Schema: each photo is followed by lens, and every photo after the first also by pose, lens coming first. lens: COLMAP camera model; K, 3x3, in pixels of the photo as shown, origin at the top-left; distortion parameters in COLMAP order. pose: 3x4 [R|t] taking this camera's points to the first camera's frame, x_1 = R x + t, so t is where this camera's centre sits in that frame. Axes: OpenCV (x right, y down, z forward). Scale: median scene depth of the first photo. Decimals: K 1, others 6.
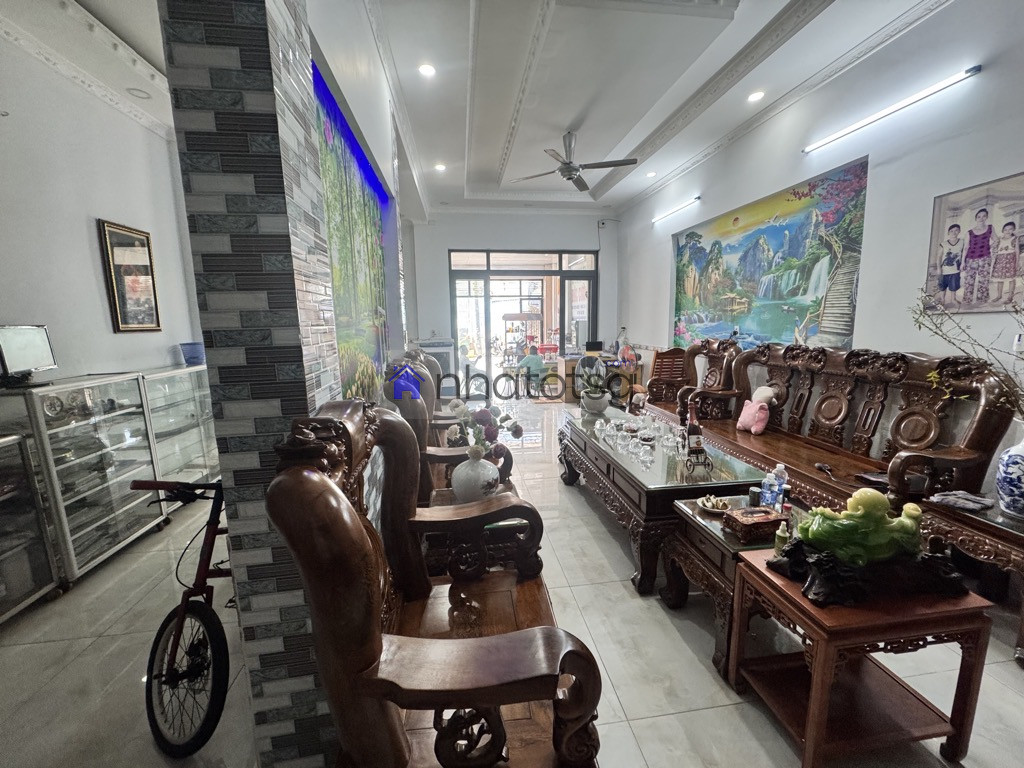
lens RADIAL K [[409.4, 0, 512.6], [0, 409.4, 384.7], [0, 0, 1]] dist [-0.000068, -0.000025]
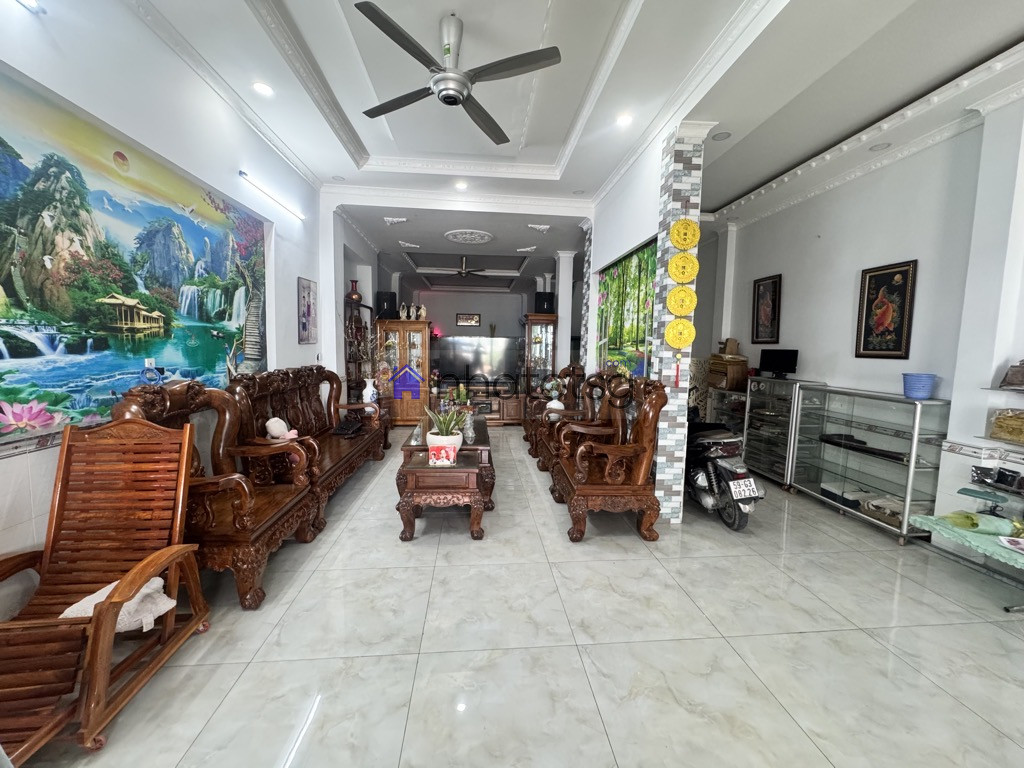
lens RADIAL K [[409.4, 0, 514.6], [0, 409.4, 382.6], [0, 0, 1]] dist [-0.000068, -0.000025]
pose [[-0.998832, -0.003482, 0.048184, 0.023071], [0.008331, 0.970044, 0.242788, -0.266580], [-0.047586, 0.242906, -0.968882, 1.671272]]
